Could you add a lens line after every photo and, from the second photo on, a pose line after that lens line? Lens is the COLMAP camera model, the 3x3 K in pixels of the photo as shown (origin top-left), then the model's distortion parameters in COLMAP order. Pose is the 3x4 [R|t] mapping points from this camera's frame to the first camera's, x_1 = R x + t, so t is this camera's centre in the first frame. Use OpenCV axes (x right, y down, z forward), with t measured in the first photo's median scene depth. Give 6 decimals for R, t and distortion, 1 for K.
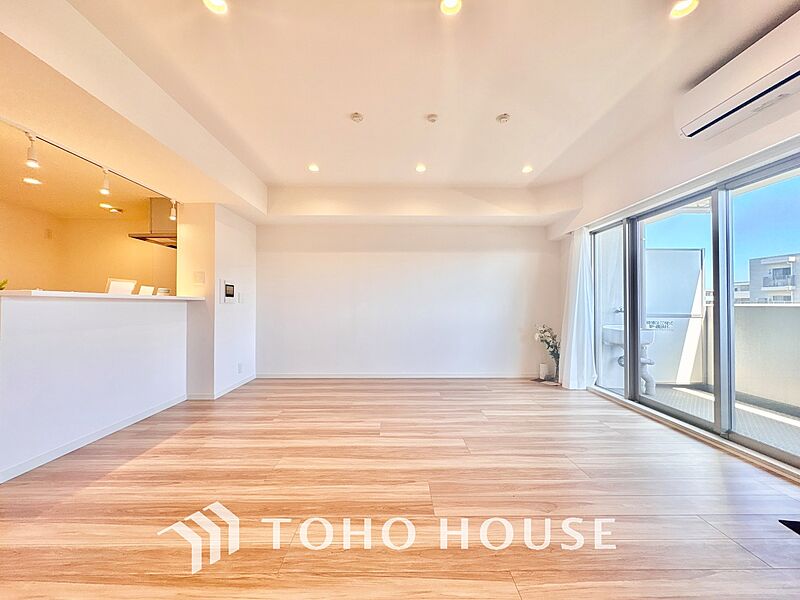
lens RADIAL K [[320.3, 0, 400.3], [0, 320.3, 300.6], [0, 0, 1]] dist [-0.001768, 0.000679]
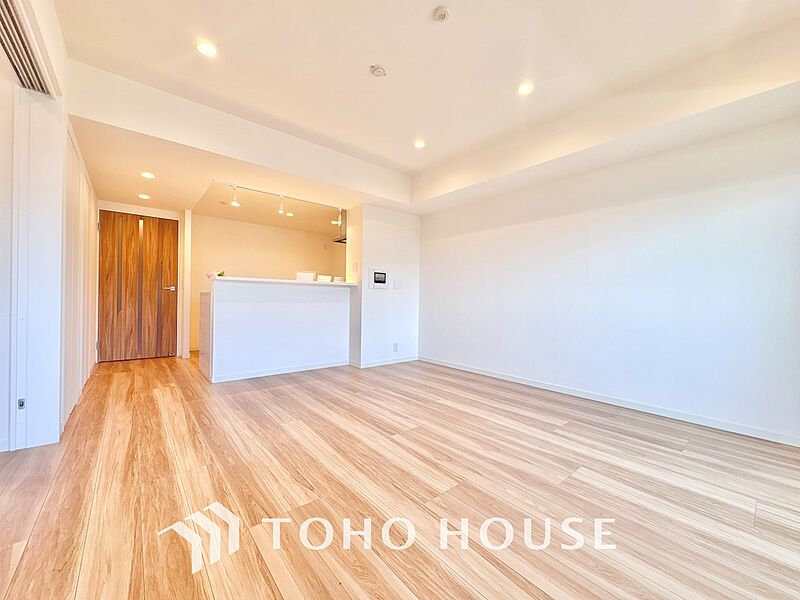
lens RADIAL K [[320.3, 0, 399.7], [0, 320.3, 299.2], [0, 0, 1]] dist [-0.001768, 0.000679]
pose [[0.633991, 0.012090, -0.773246, 0.516633], [-0.005796, 0.999924, 0.010883, 0.043410], [0.773319, -0.002418, 0.634013, 0.417276]]
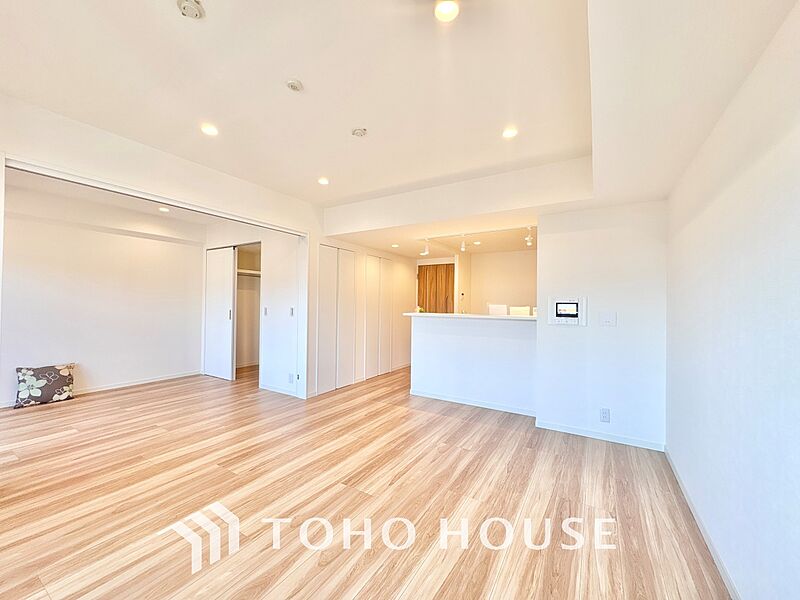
lens RADIAL K [[320.3, 0, 399.8], [0, 320.3, 300.8], [0, 0, 1]] dist [-0.001768, 0.000679]
pose [[-0.535780, -0.014558, -0.844232, 0.509246], [-0.001377, 0.999865, -0.016368, -0.051798], [0.844357, -0.007608, -0.535728, 1.385034]]
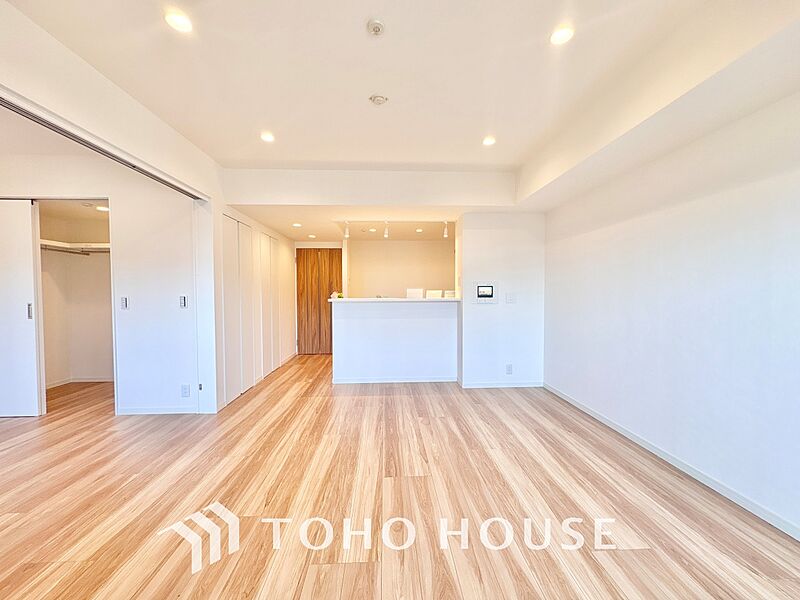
lens RADIAL K [[320.3, 0, 399.5], [0, 320.3, 300.1], [0, 0, 1]] dist [-0.001768, 0.000679]
pose [[0.033920, 0.026952, -0.999061, 0.641812], [0.017788, 0.999462, 0.027566, -0.048004], [0.999266, -0.018706, 0.033422, 0.880358]]
